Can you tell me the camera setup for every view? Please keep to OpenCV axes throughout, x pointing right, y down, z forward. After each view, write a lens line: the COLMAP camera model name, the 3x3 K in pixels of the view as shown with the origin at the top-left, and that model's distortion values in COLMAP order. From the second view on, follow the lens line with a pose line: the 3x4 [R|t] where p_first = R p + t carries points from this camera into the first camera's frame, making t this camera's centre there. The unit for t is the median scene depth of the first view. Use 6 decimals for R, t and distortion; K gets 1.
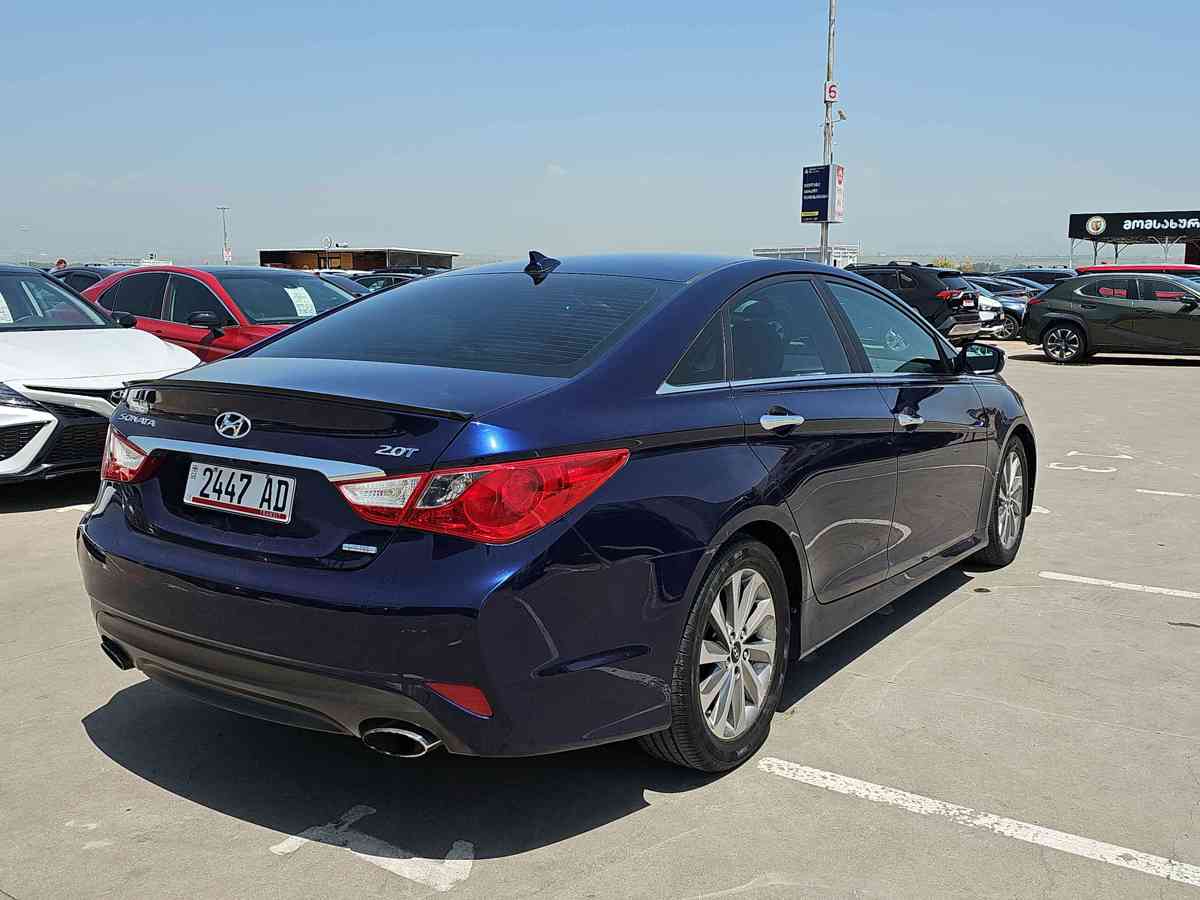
lens RADIAL K [[1088.9, 0, 600.0], [0, 1088.9, 450.0], [0, 0, 1]] dist [0.101602, -0.155995]
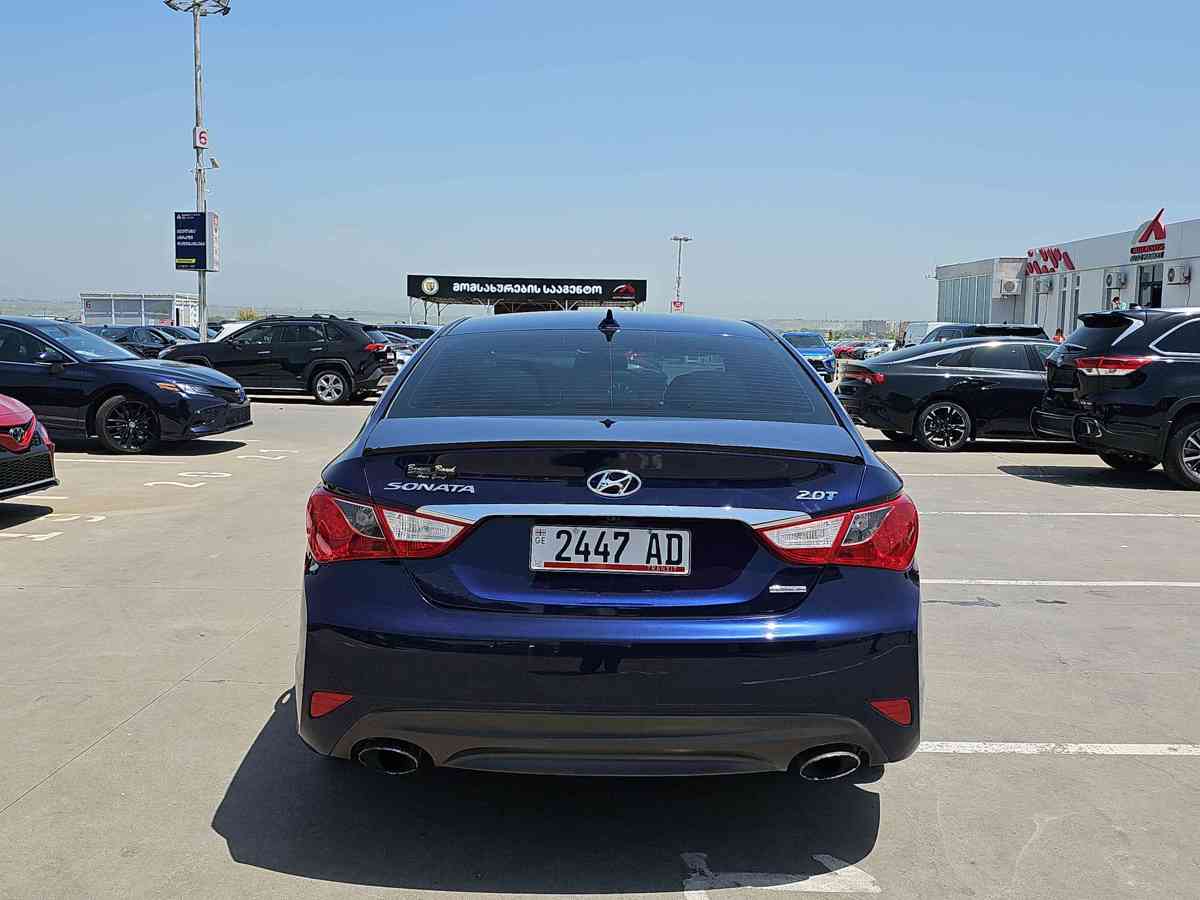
lens RADIAL K [[1088.9, 0, 600.0], [0, 1088.9, 450.0], [0, 0, 1]] dist [0.101602, -0.155995]
pose [[0.836083, -0.043738, 0.546857, -0.851251], [0.068881, 0.997298, -0.025547, -0.027212], [-0.544261, 0.059028, 0.836836, 0.180891]]
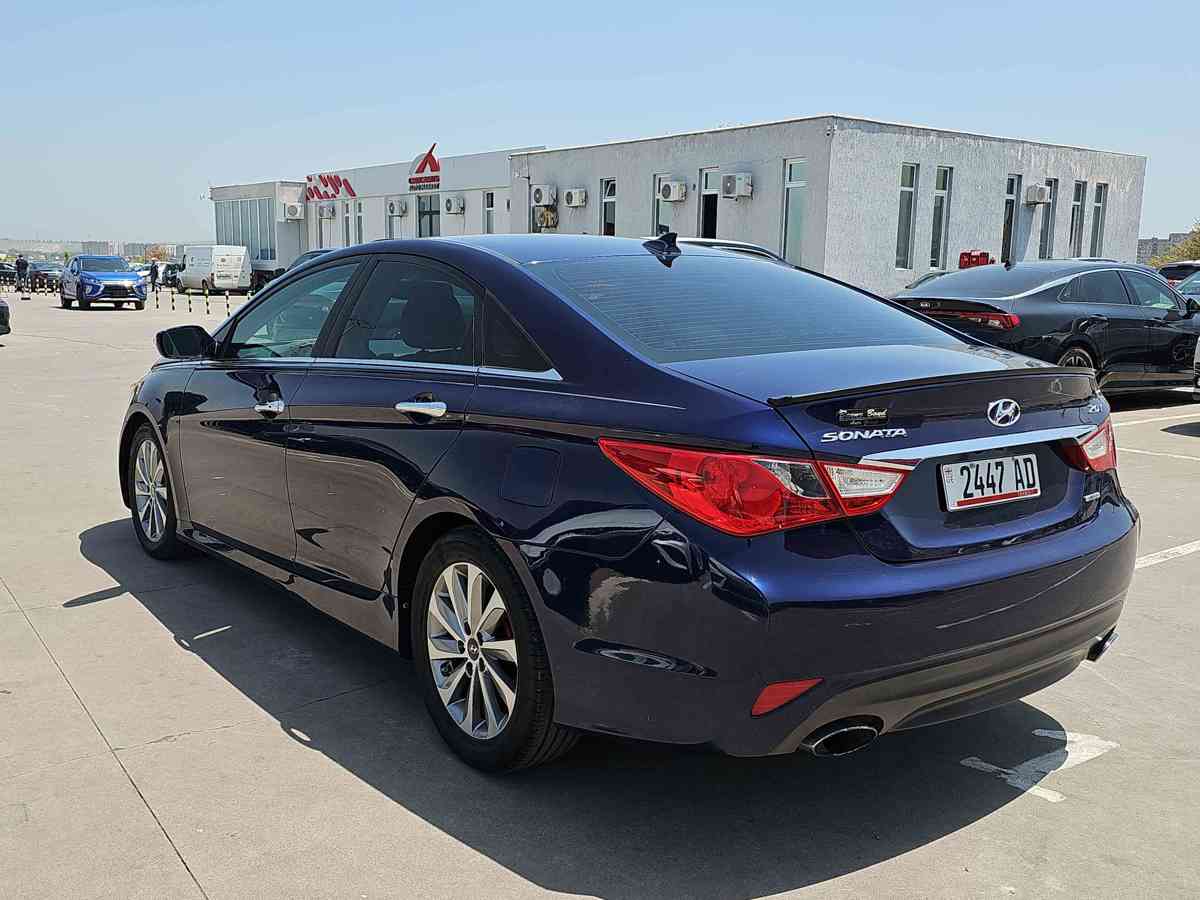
lens RADIAL K [[1108.4, 0, 600.0], [0, 1108.4, 450.0], [0, 0, 1]] dist [0.006421, 0.003196]
pose [[0.334858, -0.145399, 0.930983, -1.331727], [0.130553, 0.985653, 0.106980, -0.137626], [-0.933181, 0.085719, 0.349036, 0.962887]]
